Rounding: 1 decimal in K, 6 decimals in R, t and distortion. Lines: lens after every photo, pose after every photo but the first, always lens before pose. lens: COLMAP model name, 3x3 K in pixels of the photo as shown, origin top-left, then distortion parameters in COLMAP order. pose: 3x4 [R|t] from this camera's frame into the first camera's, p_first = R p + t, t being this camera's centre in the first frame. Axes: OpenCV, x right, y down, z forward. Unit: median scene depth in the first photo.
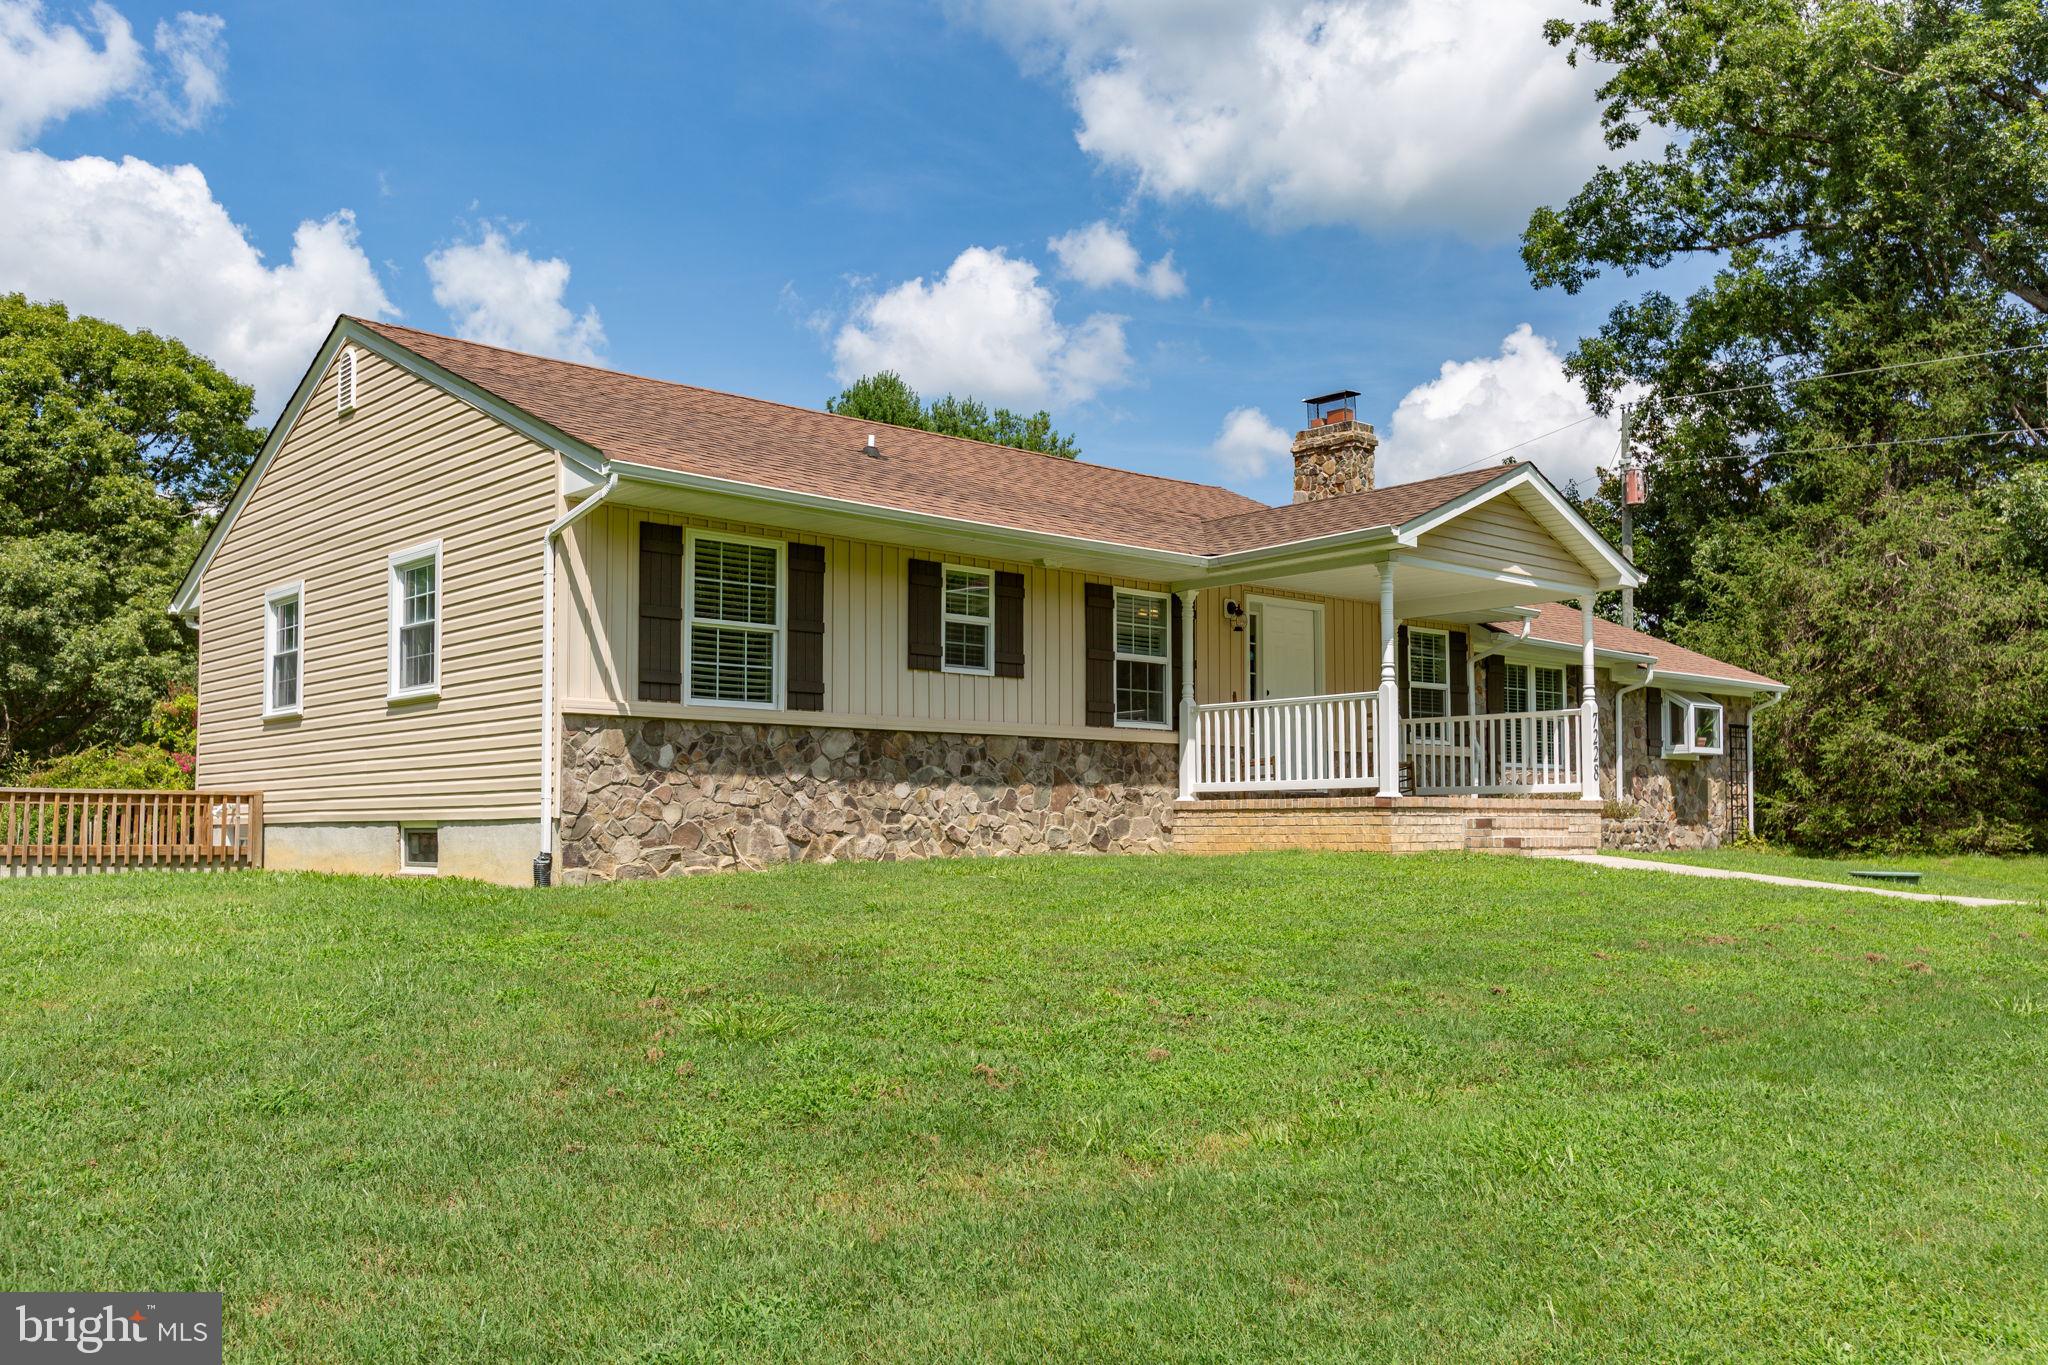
lens RADIAL K [[1709.9, 0, 1018.1], [0, 1709.9, 696.4], [0, 0, 1]] dist [0.000436, 0.020241]
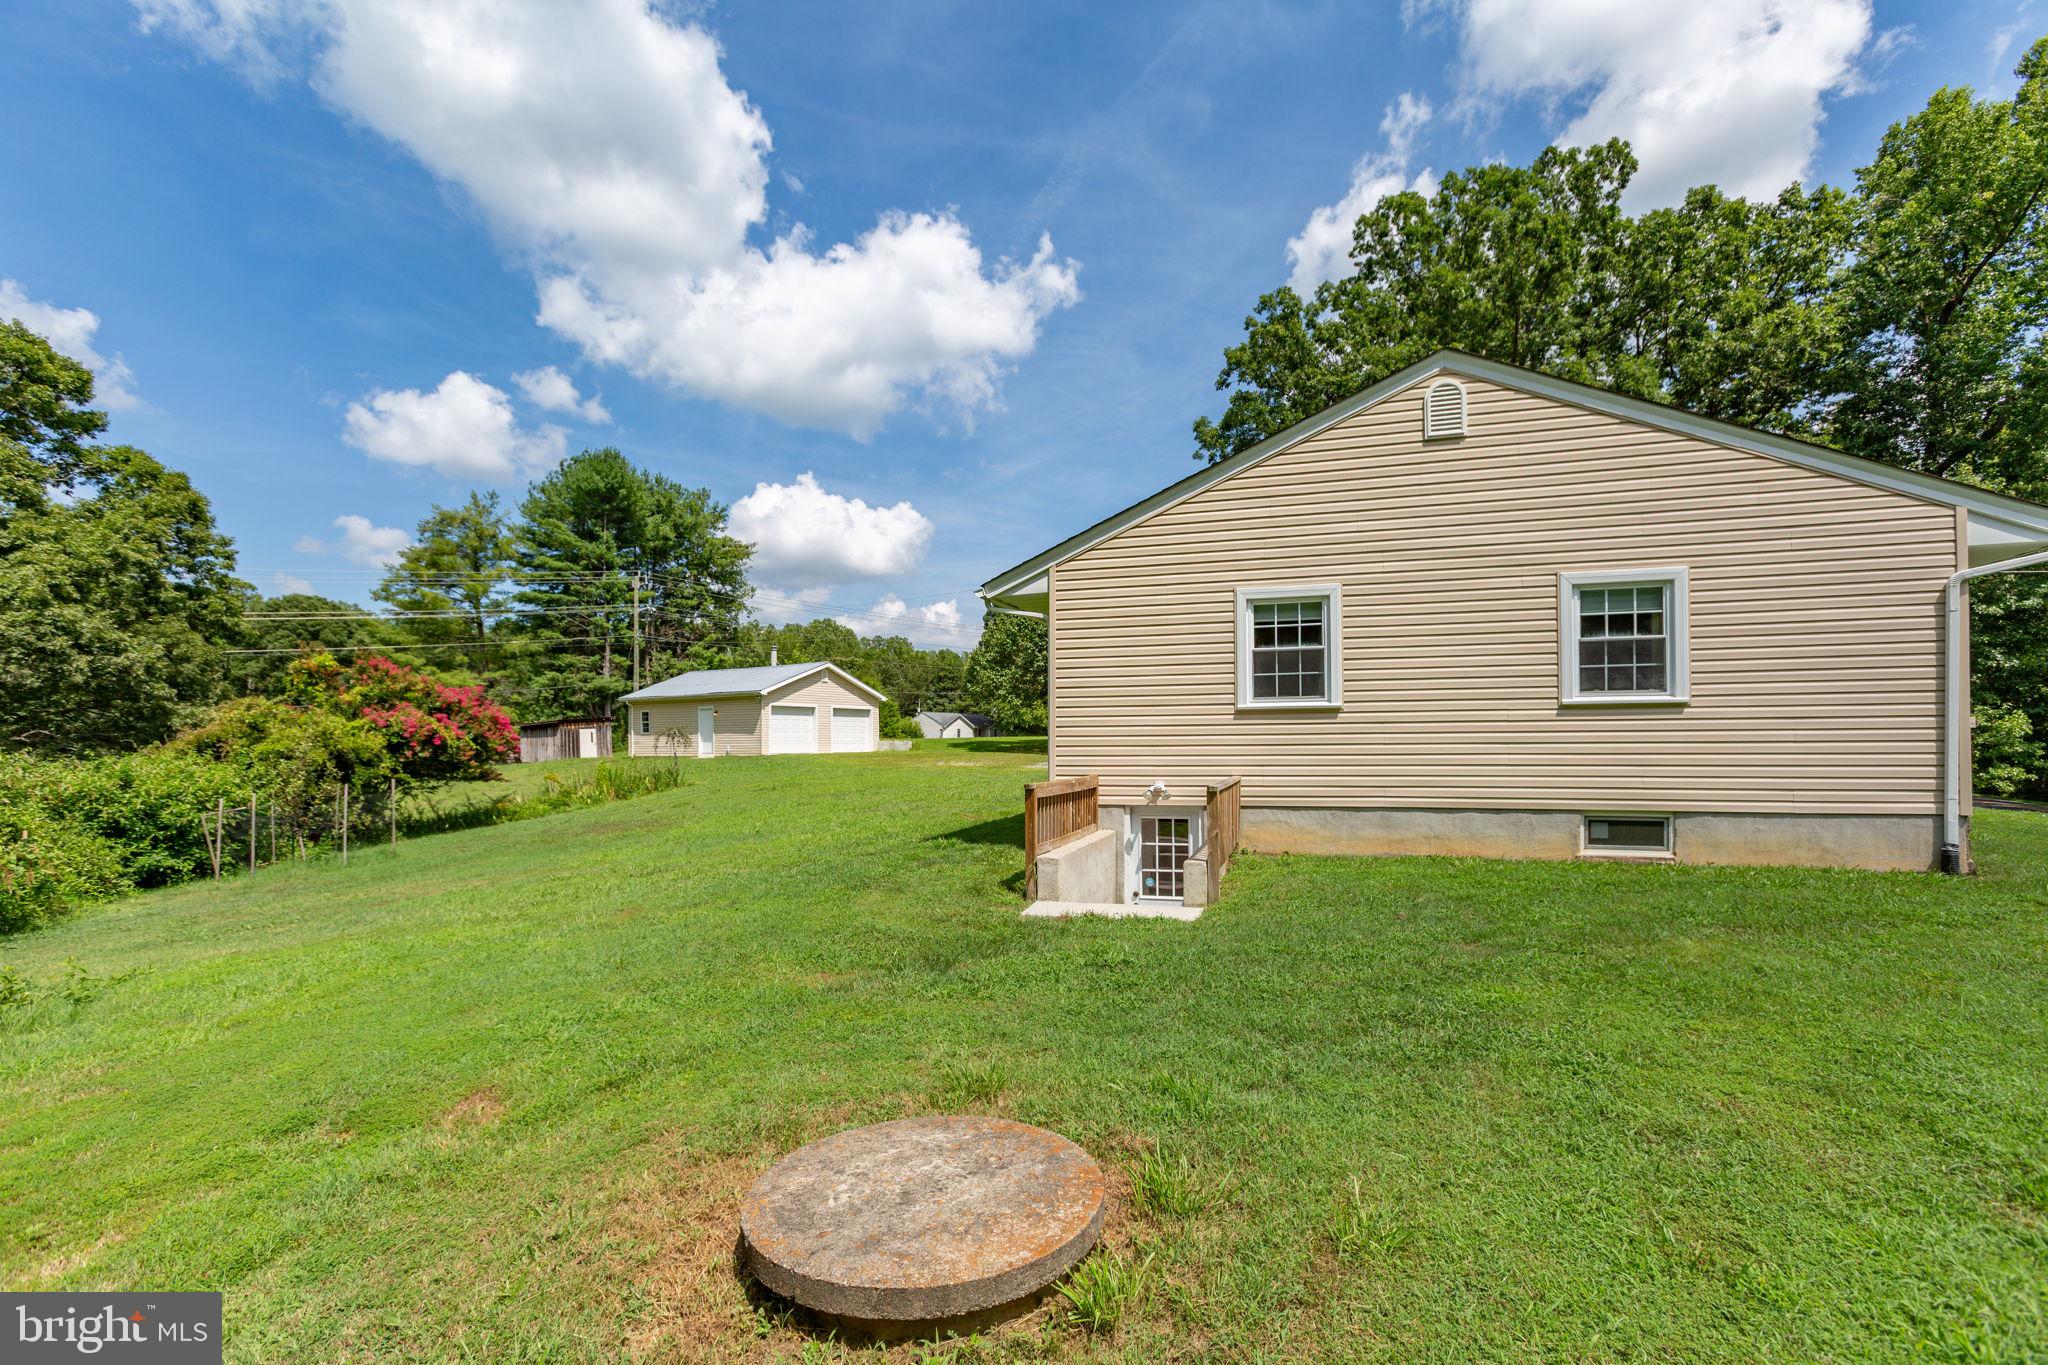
lens RADIAL K [[902.4, 0, 996.8], [0, 902.4, 708.7], [0, 0, 1]] dist [0.008126, 0.001542]
pose [[0.861642, 0.008062, 0.507453, -0.512265], [-0.032171, 0.998731, 0.038758, -0.002513], [-0.506497, -0.049721, 0.860807, 0.348431]]
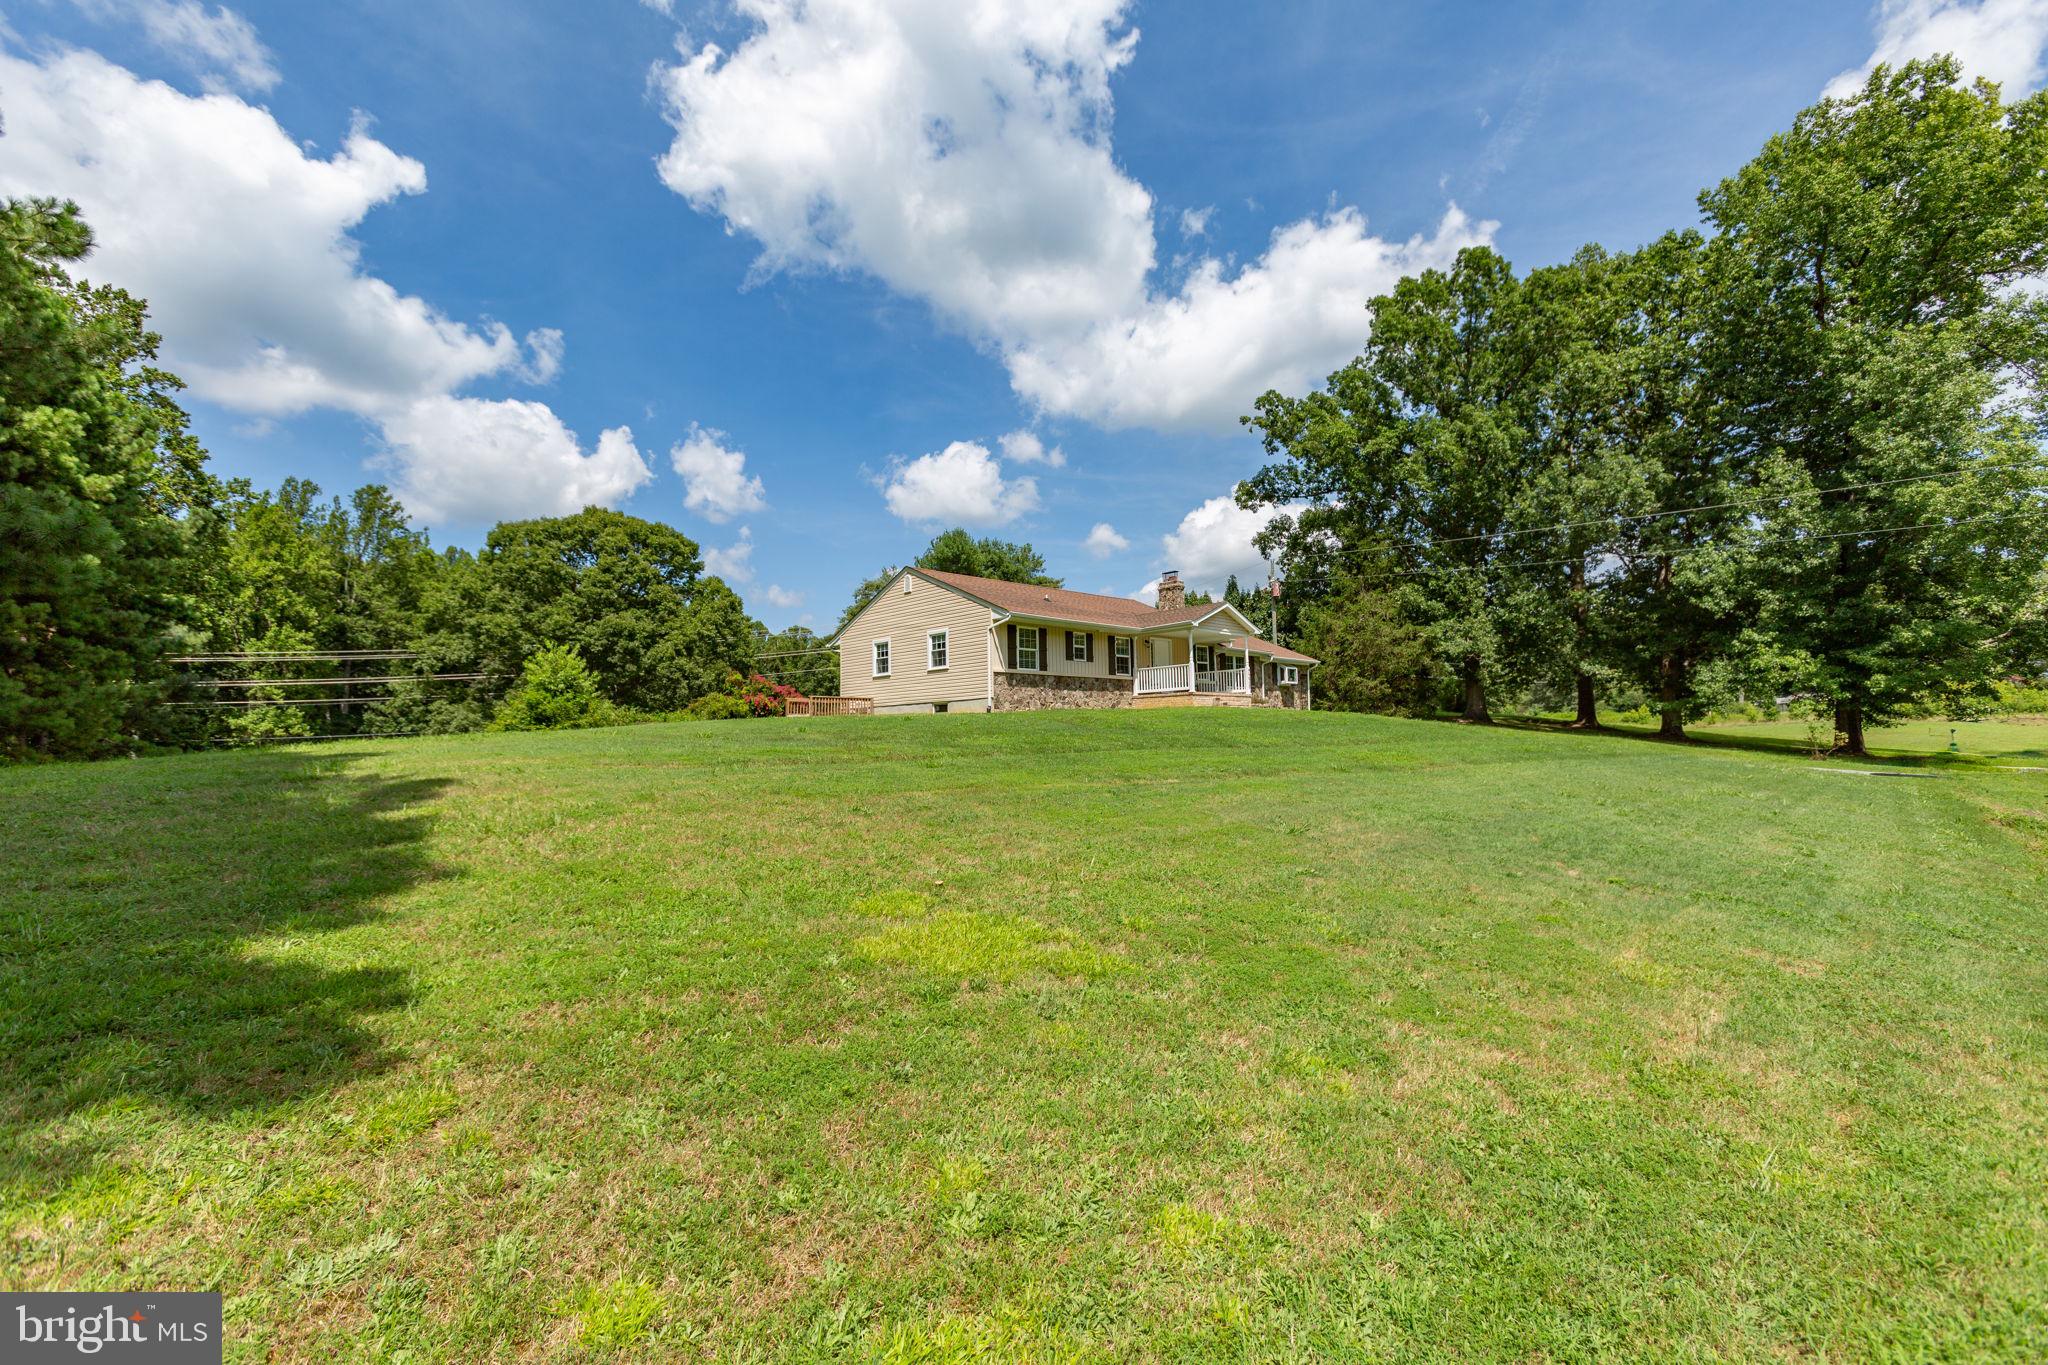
lens RADIAL K [[902.4, 0, 963.8], [0, 902.4, 668.4], [0, 0, 1]] dist [0.008126, 0.001542]
pose [[0.999721, -0.014868, -0.018337, -0.130241], [0.014745, 0.999868, -0.006826, 0.006776], [0.018436, 0.006554, 0.999809, -0.519587]]
